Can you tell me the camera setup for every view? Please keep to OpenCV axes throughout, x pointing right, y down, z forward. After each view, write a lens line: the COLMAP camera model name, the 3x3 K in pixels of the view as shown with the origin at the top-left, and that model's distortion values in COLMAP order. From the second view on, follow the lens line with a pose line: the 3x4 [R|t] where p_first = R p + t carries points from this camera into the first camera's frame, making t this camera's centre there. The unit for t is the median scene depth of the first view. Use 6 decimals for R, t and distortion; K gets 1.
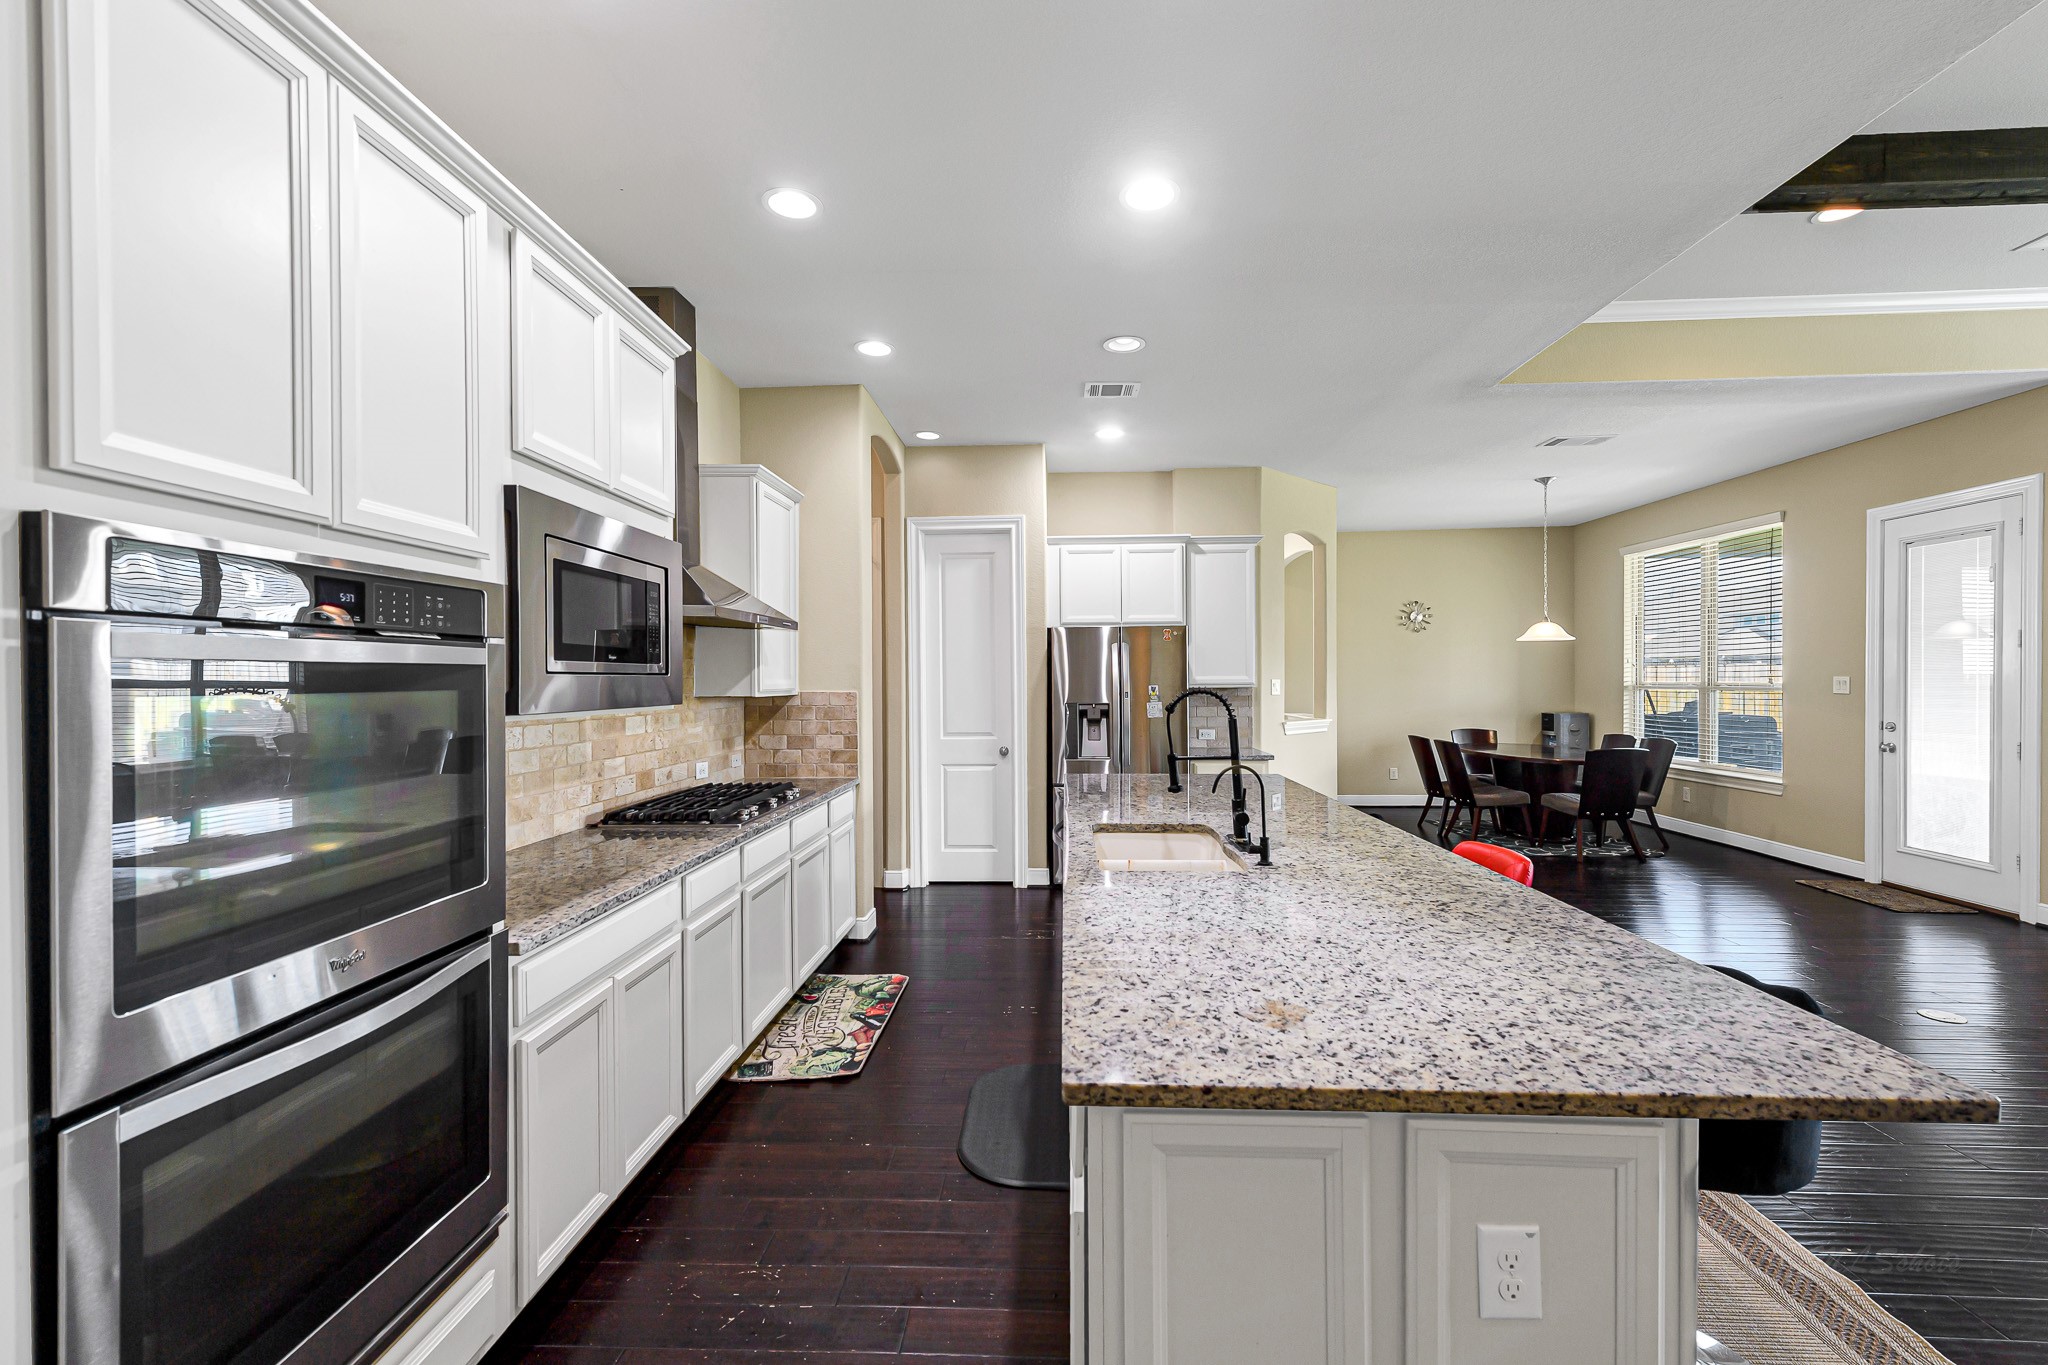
lens RADIAL K [[833.4, 0, 1024.0], [0, 833.4, 682.5], [0, 0, 1]] dist [0.019297, -0.006624]
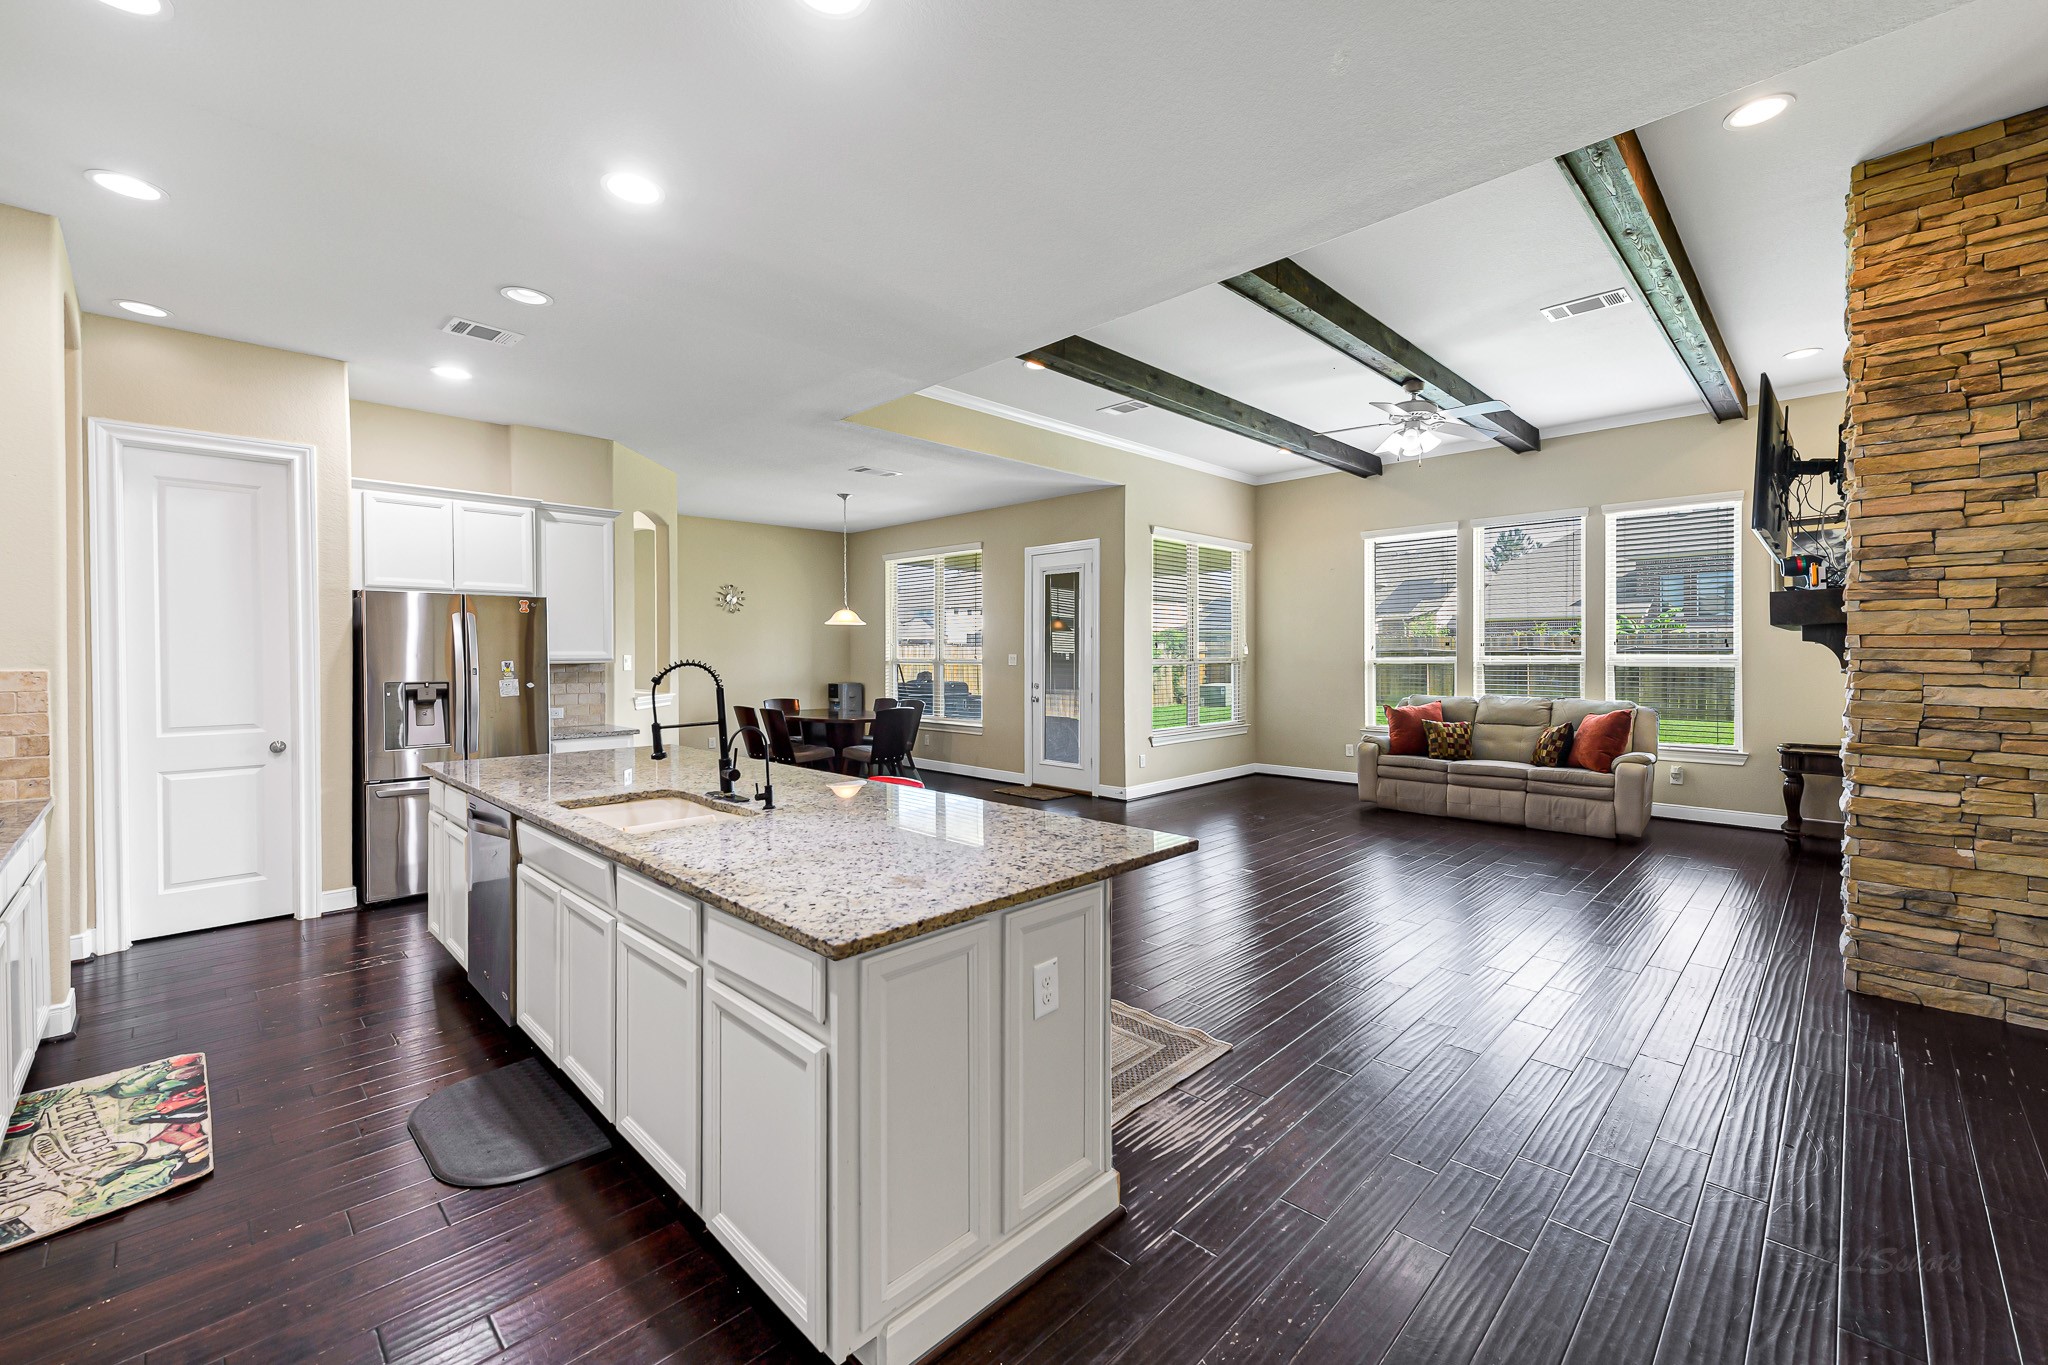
lens RADIAL K [[842.8, 0, 1009.0], [0, 842.8, 656.4], [0, 0, 1]] dist [0.002820, 0.000098]
pose [[0.675114, 0.002428, 0.737709, -0.173807], [0.000858, 0.999991, -0.004076, 0.003208], [-0.737713, 0.003384, 0.675106, -0.030406]]
